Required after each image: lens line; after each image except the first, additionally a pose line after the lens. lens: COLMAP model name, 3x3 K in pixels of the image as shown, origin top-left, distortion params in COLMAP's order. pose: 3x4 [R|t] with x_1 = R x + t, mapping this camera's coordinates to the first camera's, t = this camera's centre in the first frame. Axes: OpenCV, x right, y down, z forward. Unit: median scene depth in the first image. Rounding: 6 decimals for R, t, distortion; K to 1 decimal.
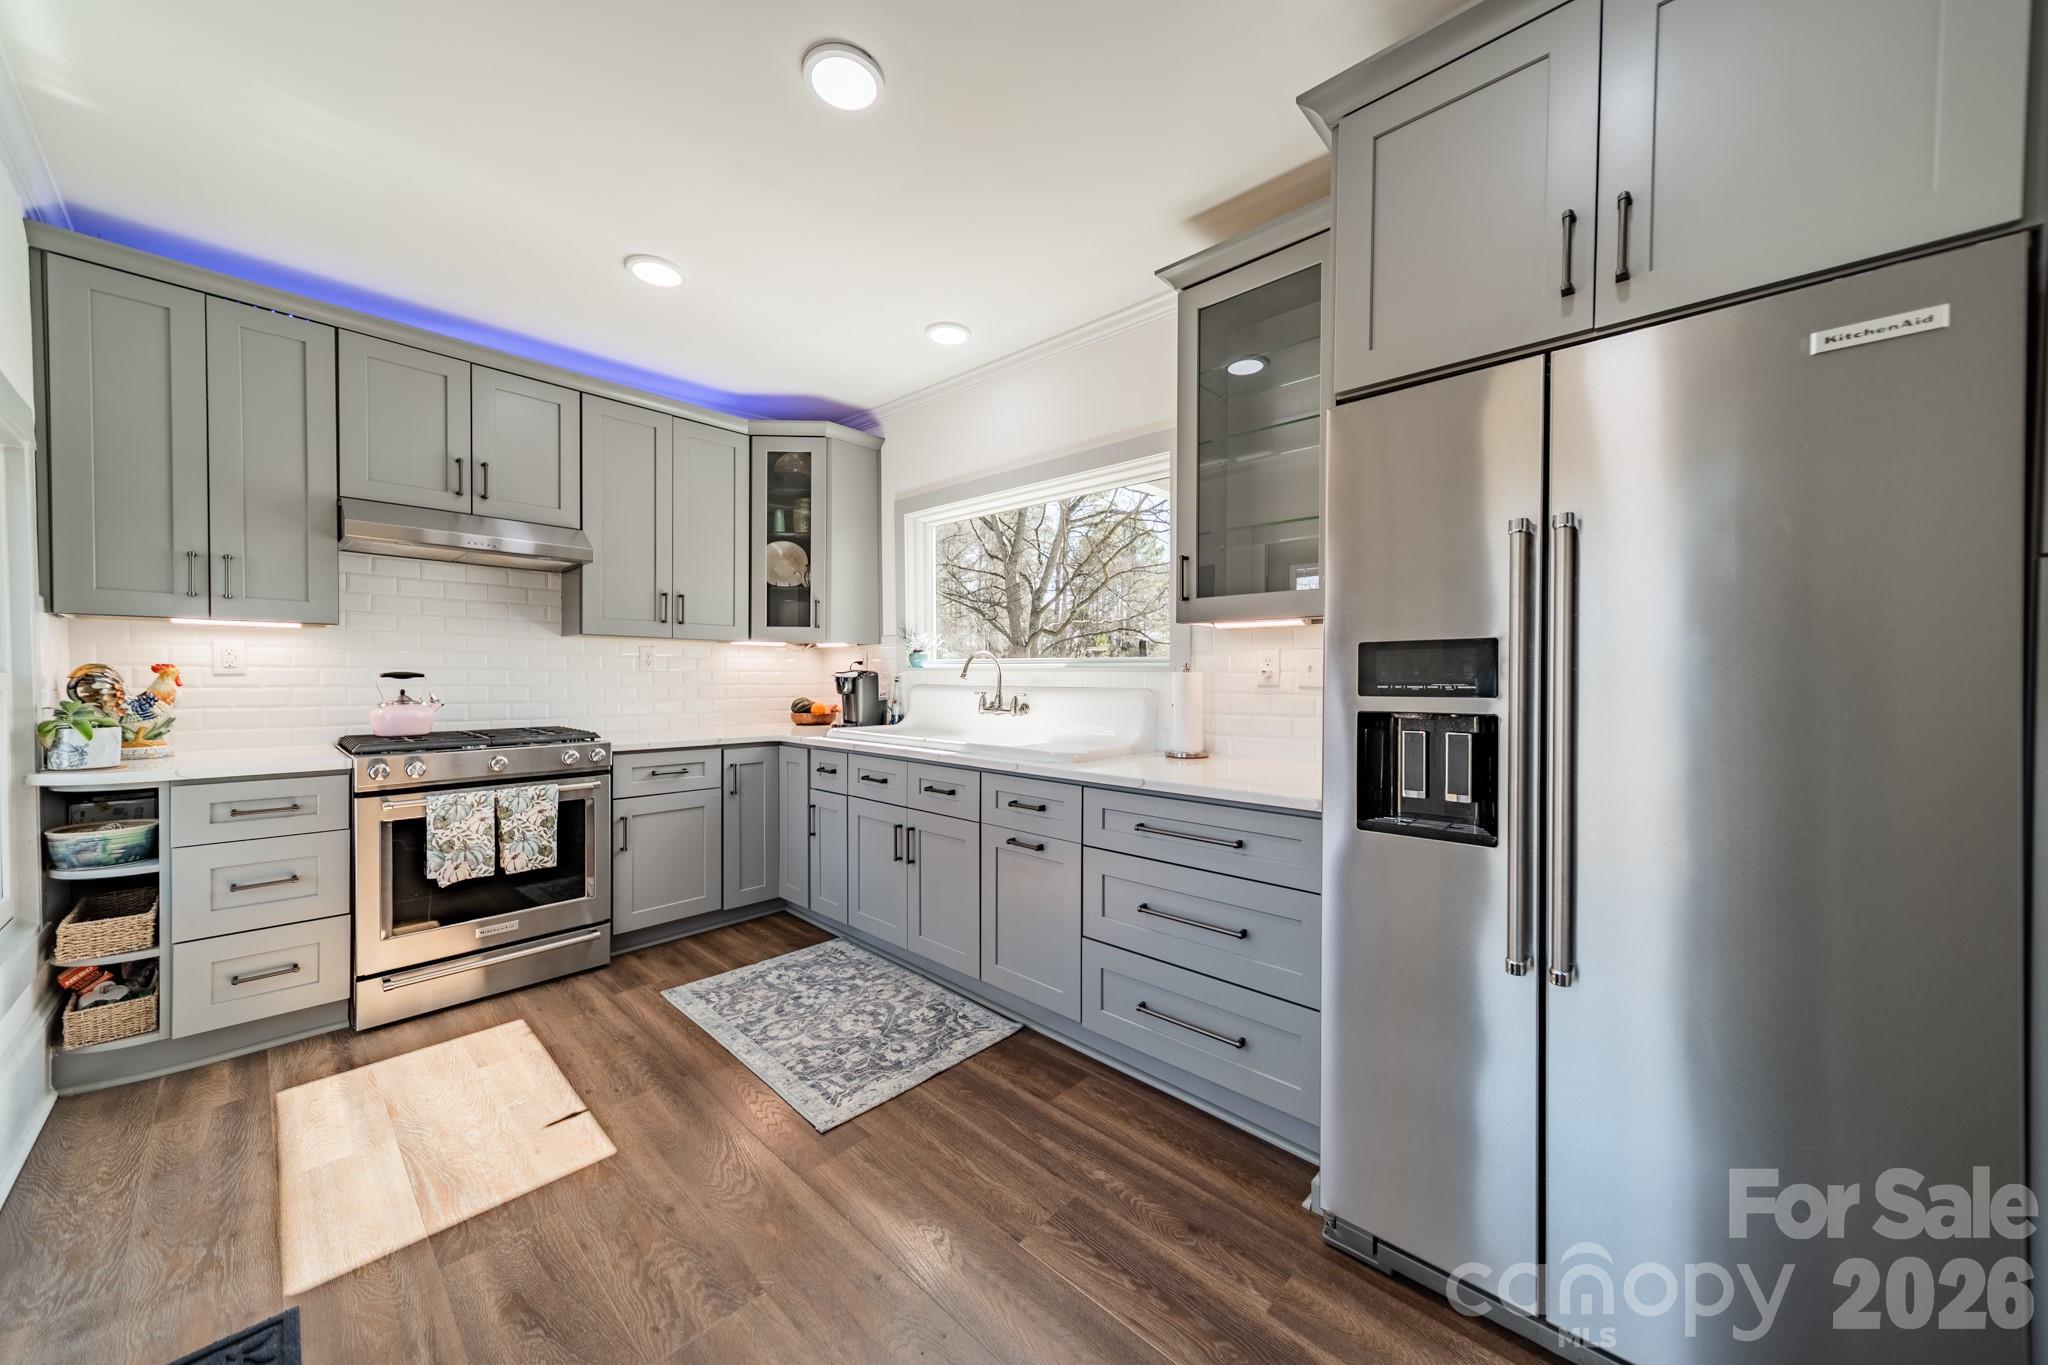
lens RADIAL K [[721.4, 0, 1024.5], [0, 721.4, 680.2], [0, 0, 1]] dist [0.007364, 0.000226]
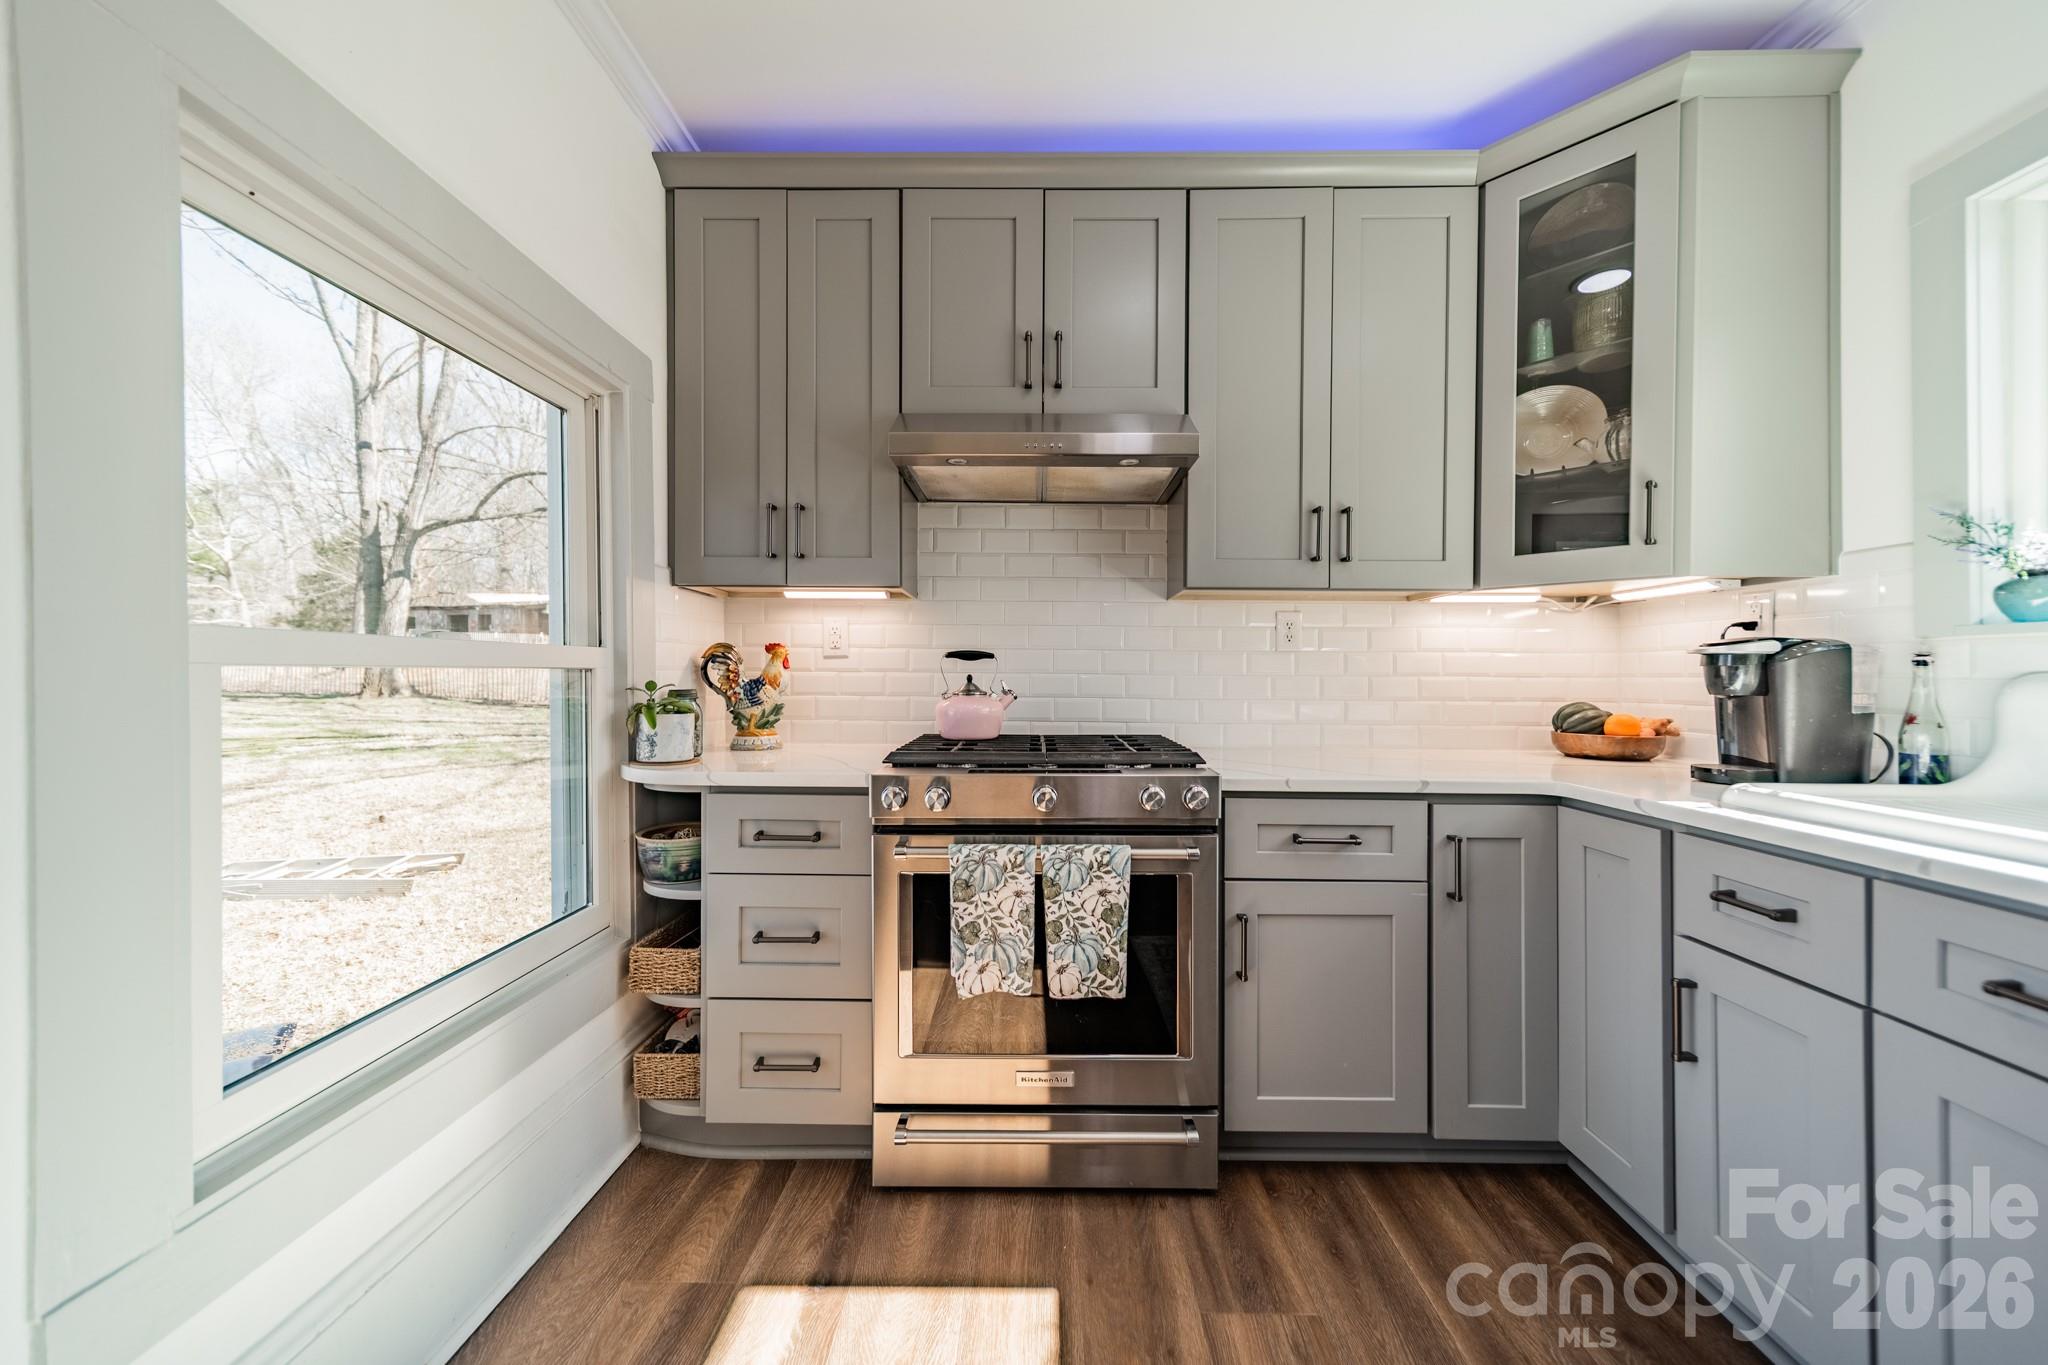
lens RADIAL K [[721.4, 0, 1027.9], [0, 721.4, 679.3], [0, 0, 1]] dist [0.007364, 0.000226]
pose [[0.671090, 0.003008, -0.741370, -0.274584], [-0.007730, 0.999966, -0.002940, 0.017972], [0.741336, 0.007704, 0.671090, 0.541296]]
